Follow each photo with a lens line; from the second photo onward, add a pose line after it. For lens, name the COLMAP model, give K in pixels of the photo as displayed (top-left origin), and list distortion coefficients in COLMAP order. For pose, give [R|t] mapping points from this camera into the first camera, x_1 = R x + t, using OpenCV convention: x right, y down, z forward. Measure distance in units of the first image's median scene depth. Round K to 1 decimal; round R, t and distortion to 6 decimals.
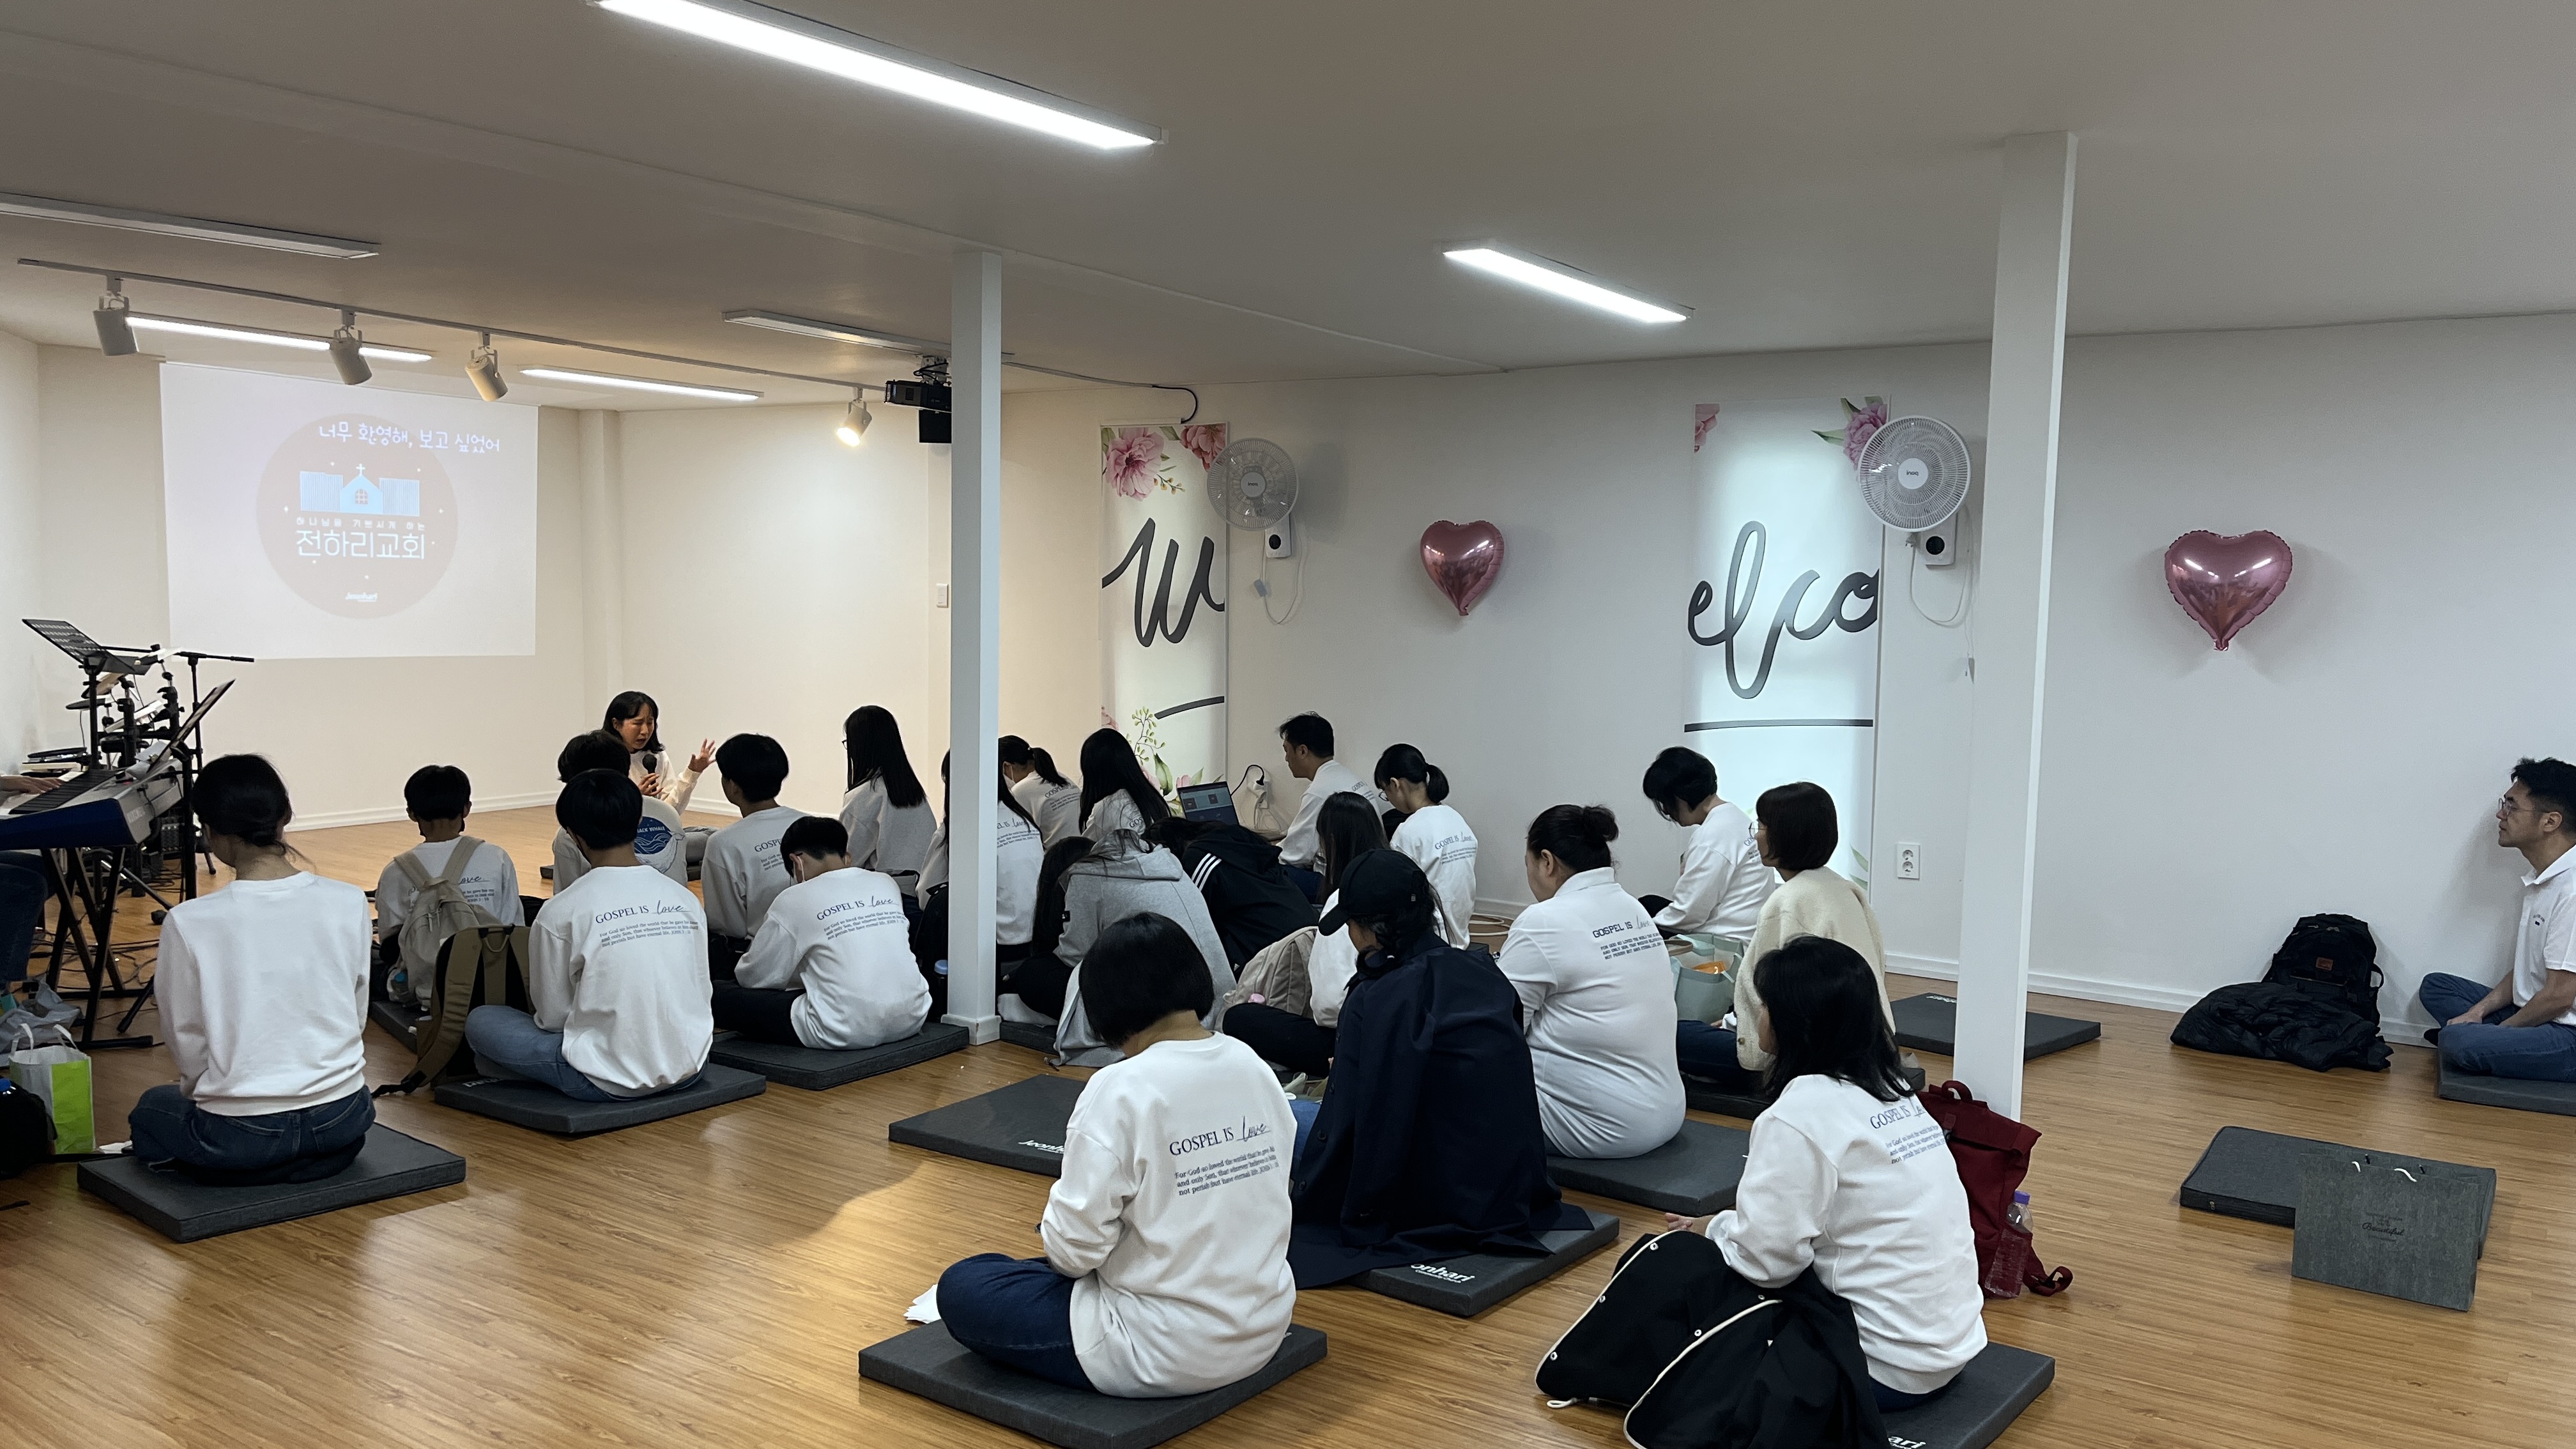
lens RADIAL K [[2041.7, 0, 1321.4], [0, 2041.7, 726.9], [0, 0, 1]] dist [0.086865, -0.086691]
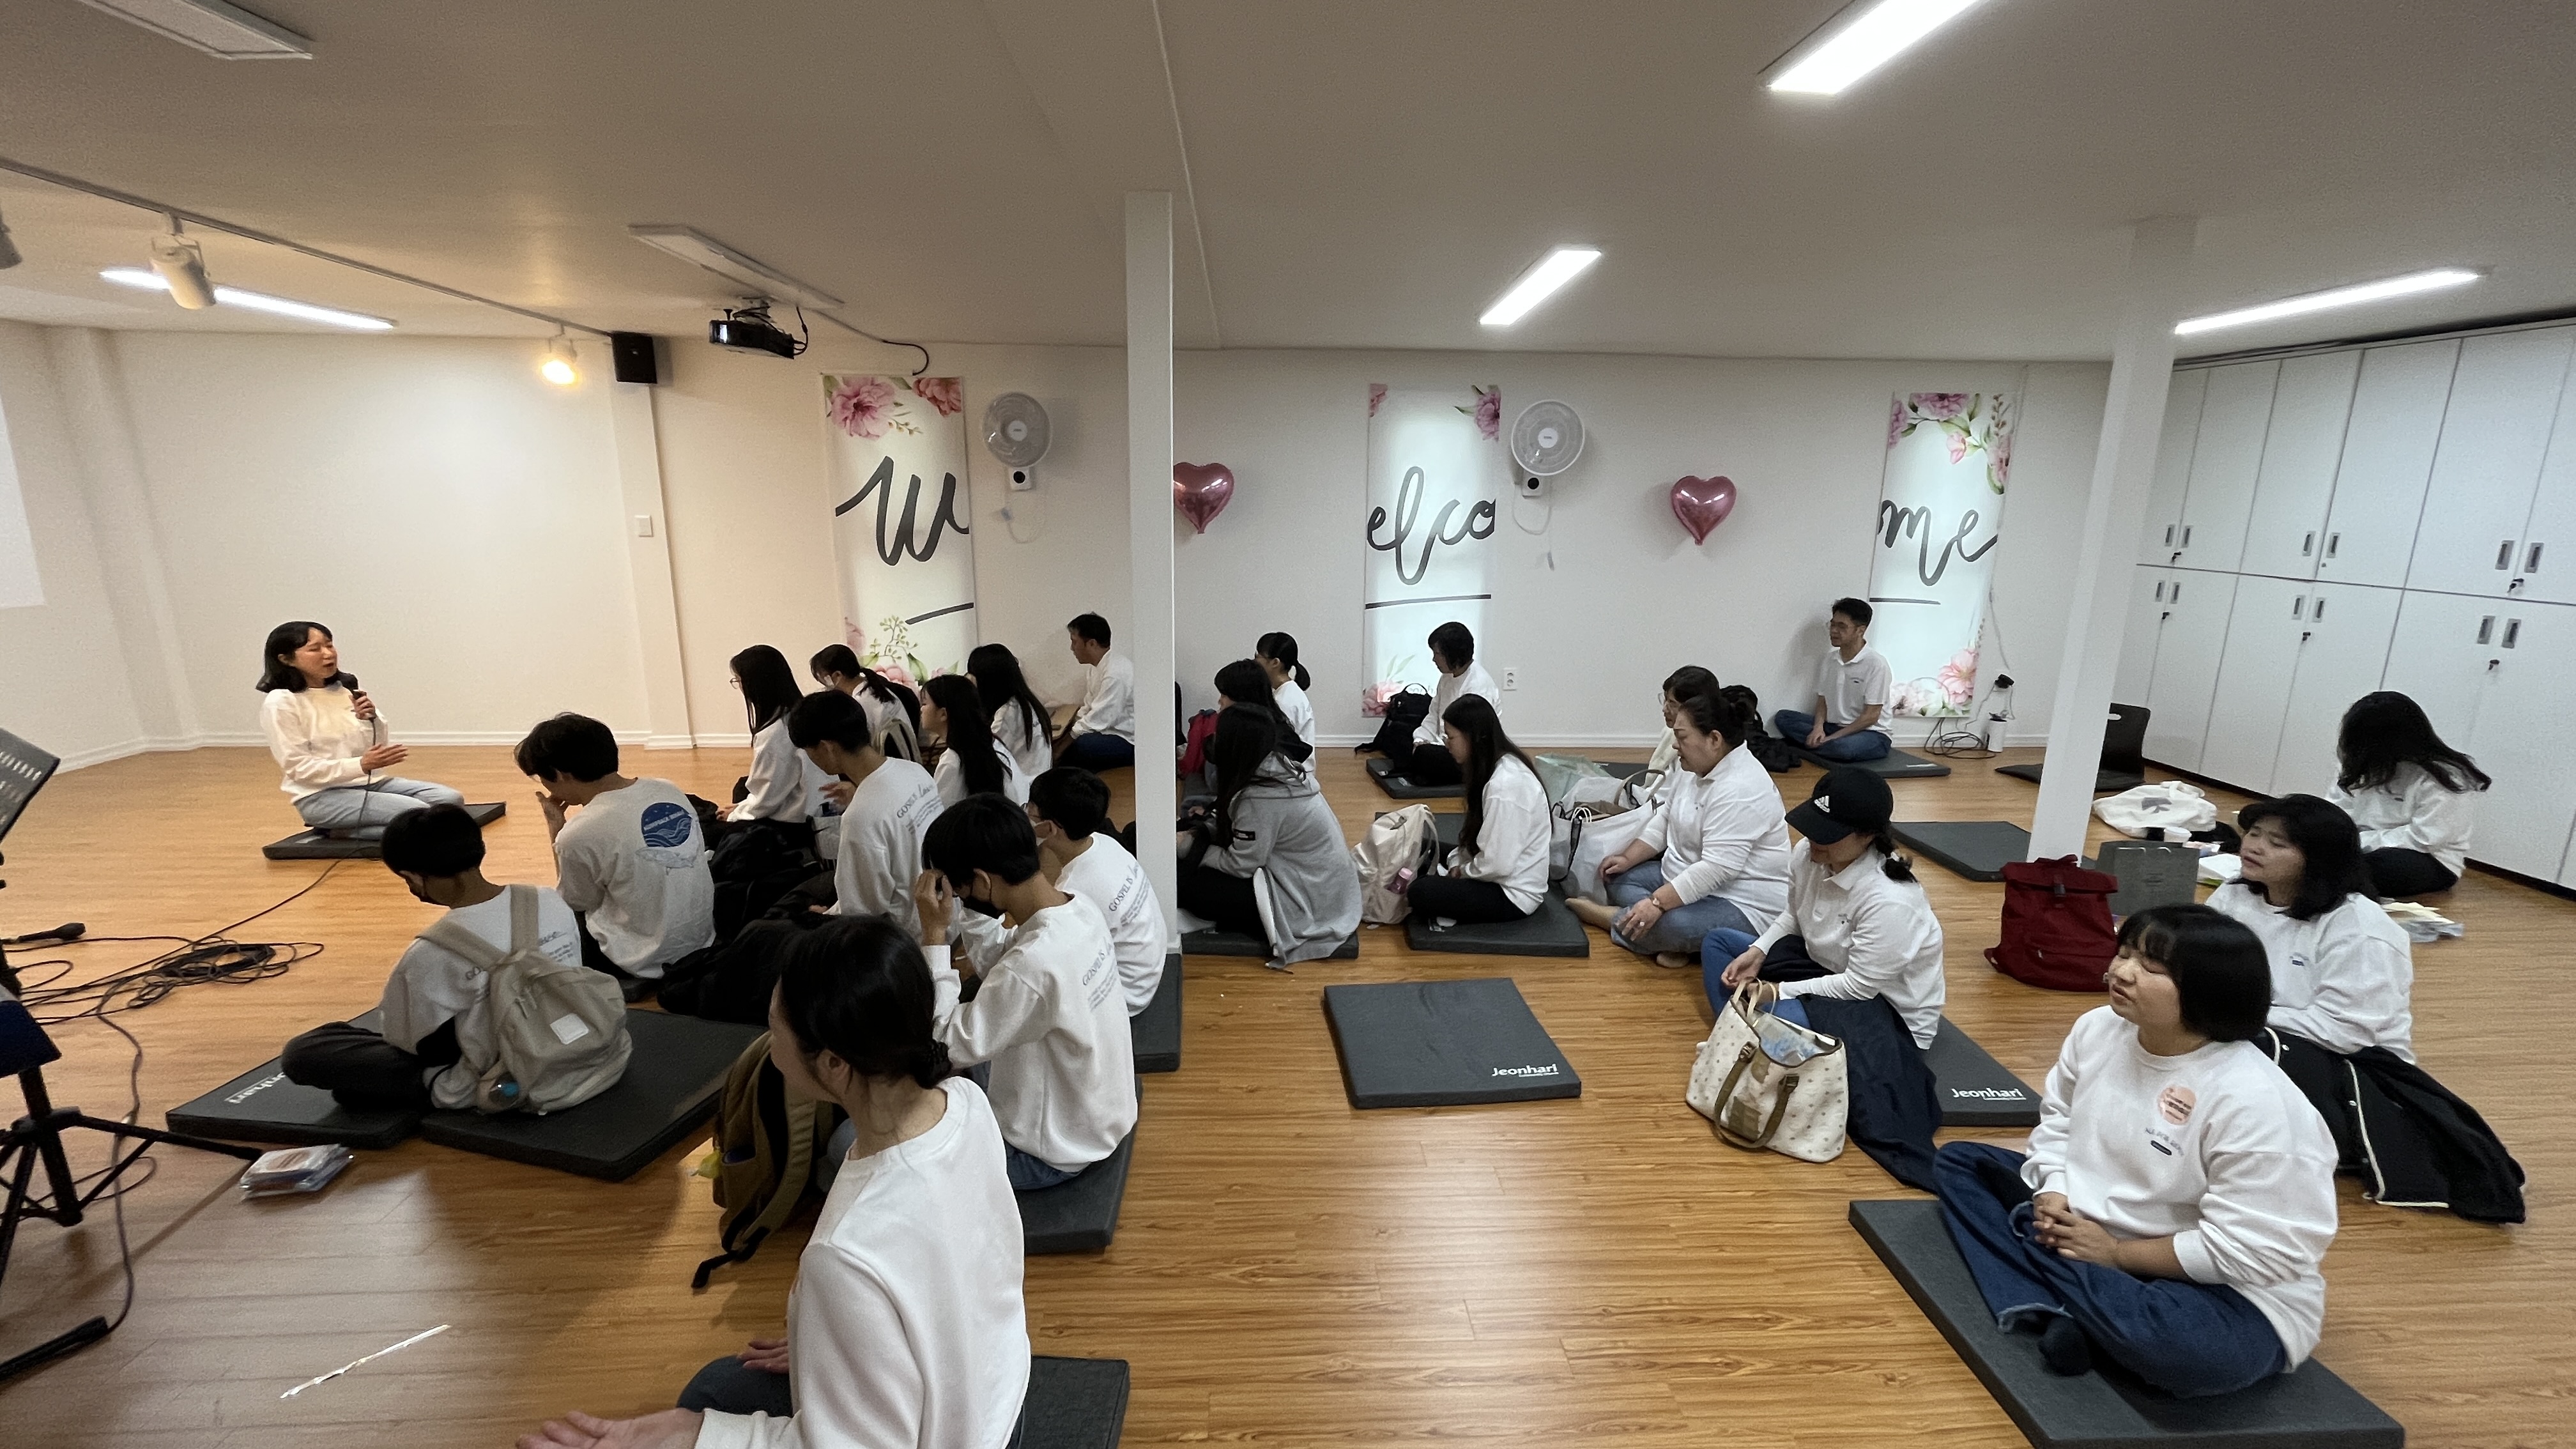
lens RADIAL K [[1059.3, 0, 1288.0], [0, 1059.3, 724.5], [0, 0, 1]] dist [-0.001383, -0.000234]
pose [[0.779624, -0.149259, 0.608201, -0.371231], [0.048857, 0.982719, 0.178542, -0.058608], [-0.624340, -0.109480, 0.773443, 0.446185]]
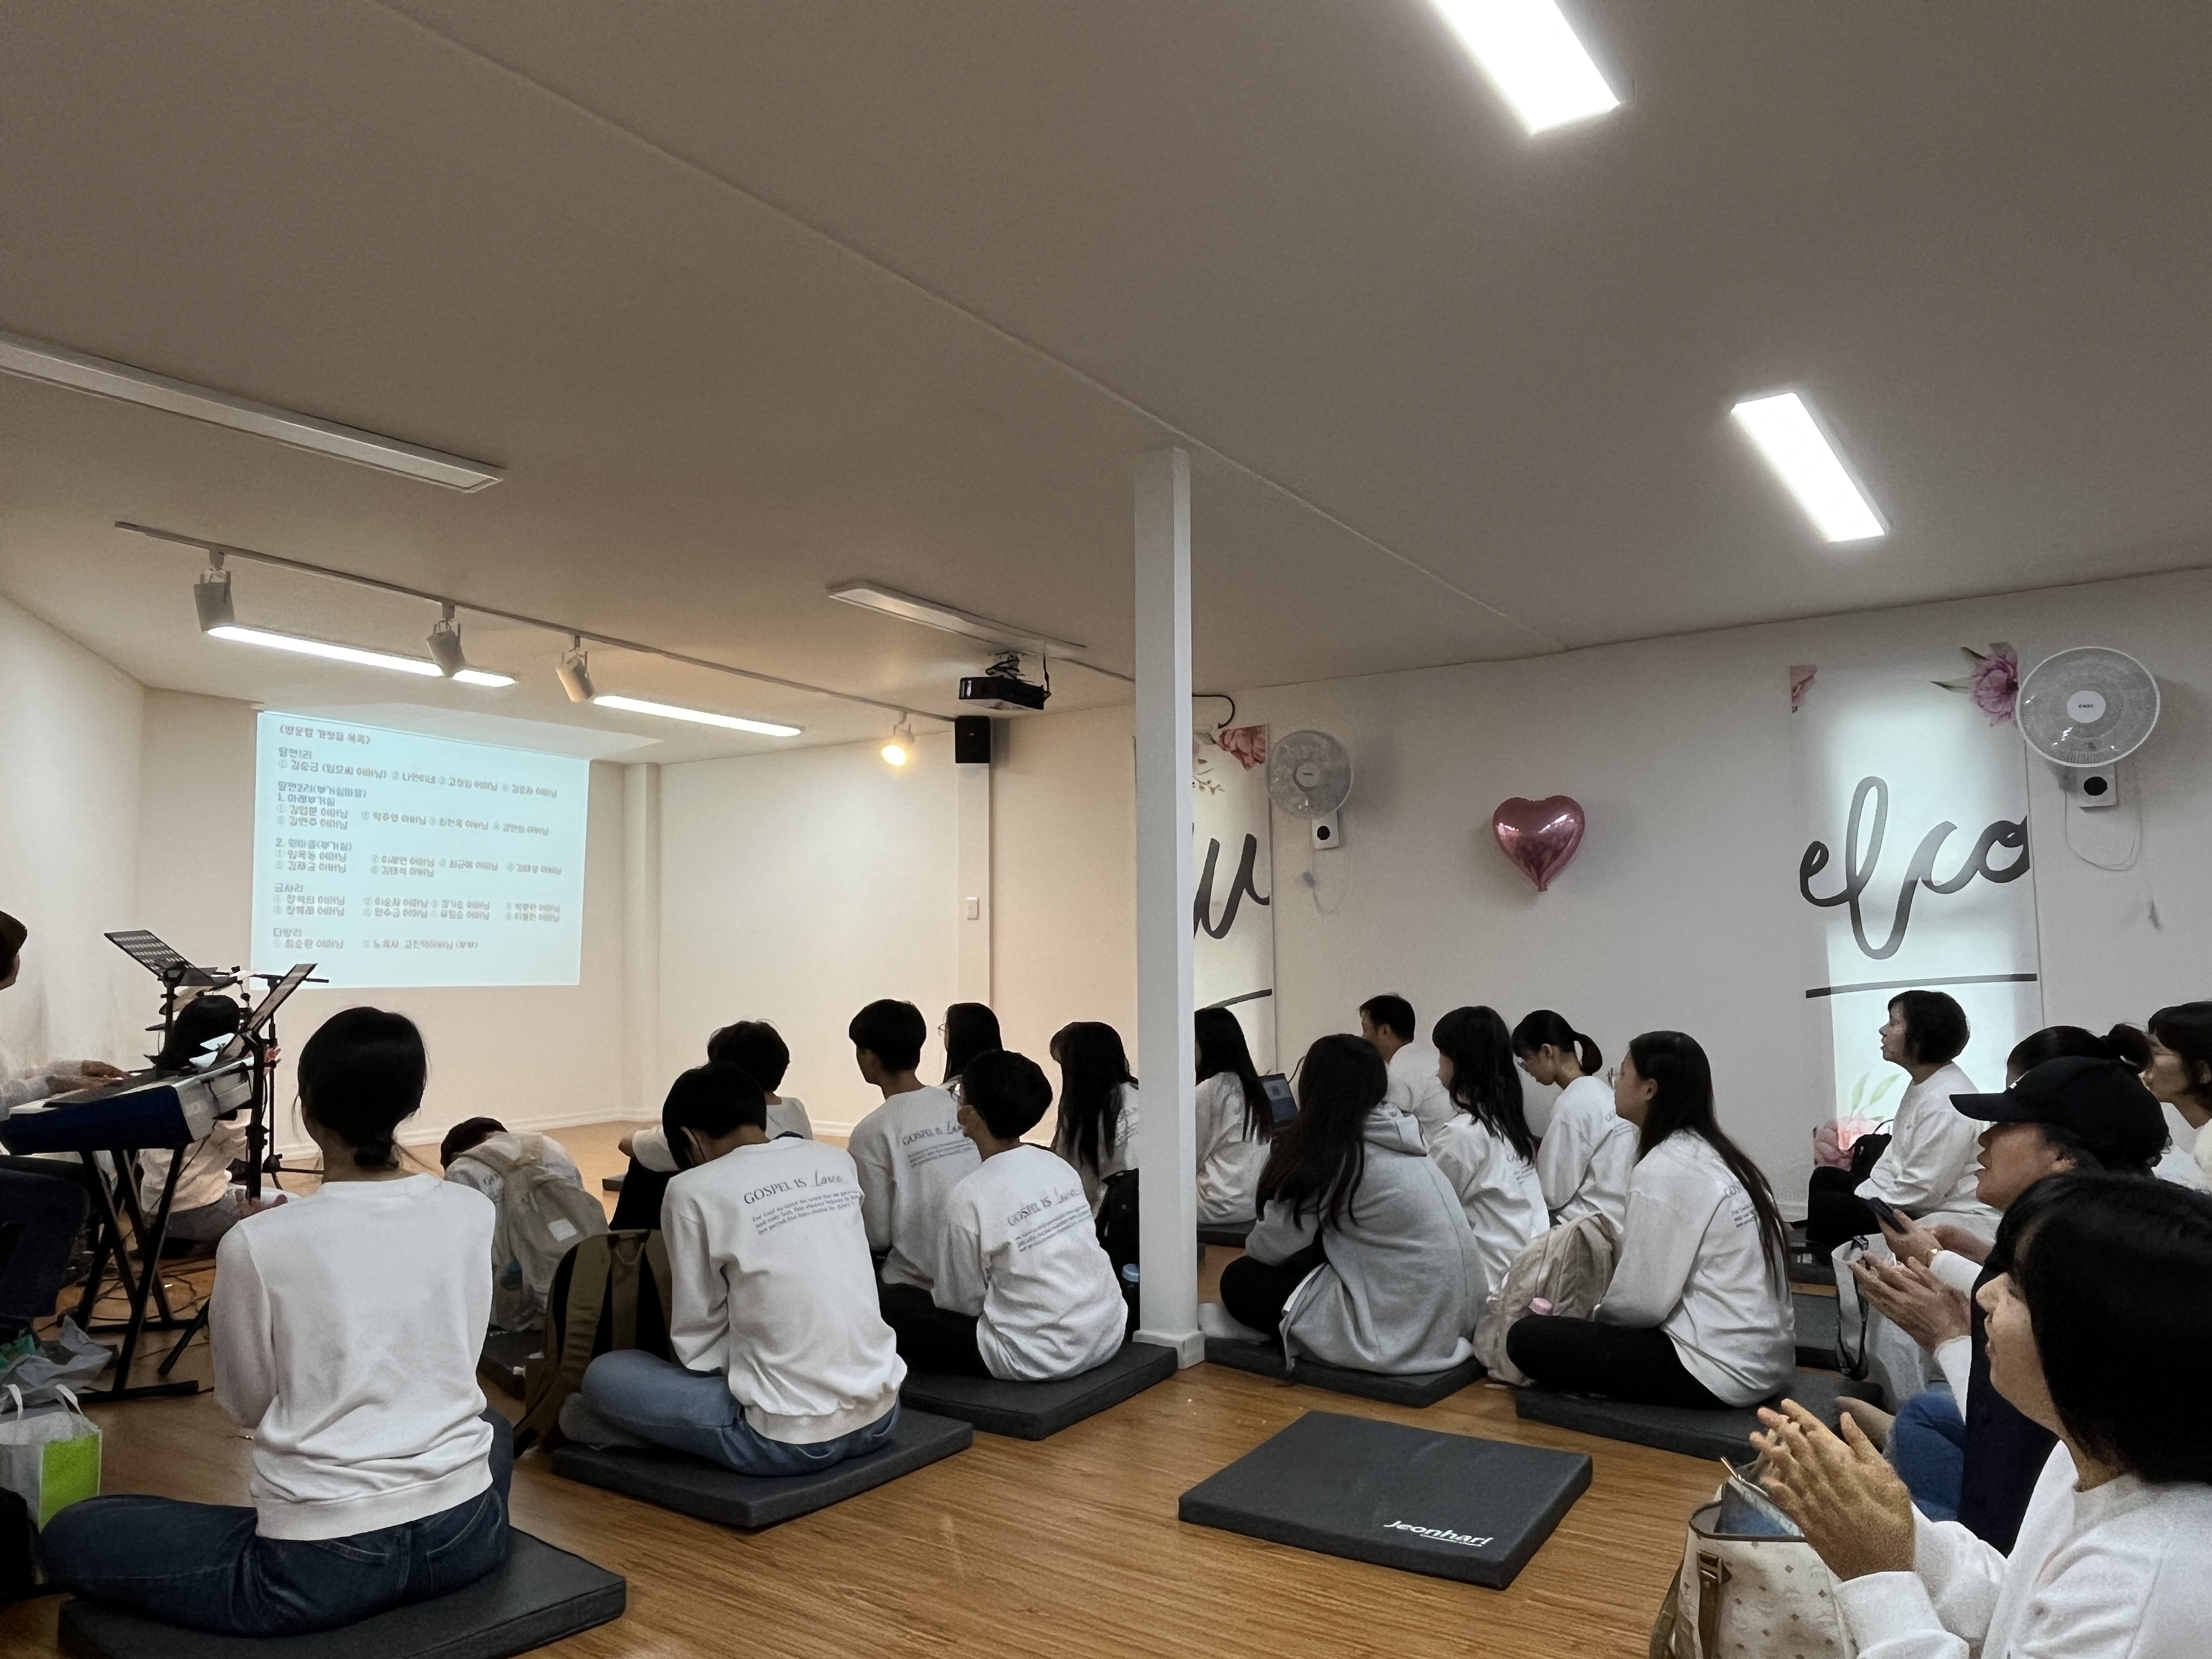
lens RADIAL K [[1509.9, 0, 1106.0], [0, 1509.9, 829.5], [0, 0, 1]] dist [-0.001008, -0.003575]
pose [[0.999624, -0.025870, 0.009107, -0.164173], [0.027008, 0.986298, -0.162748, 0.032527], [-0.004772, 0.162933, 0.986626, 0.303727]]
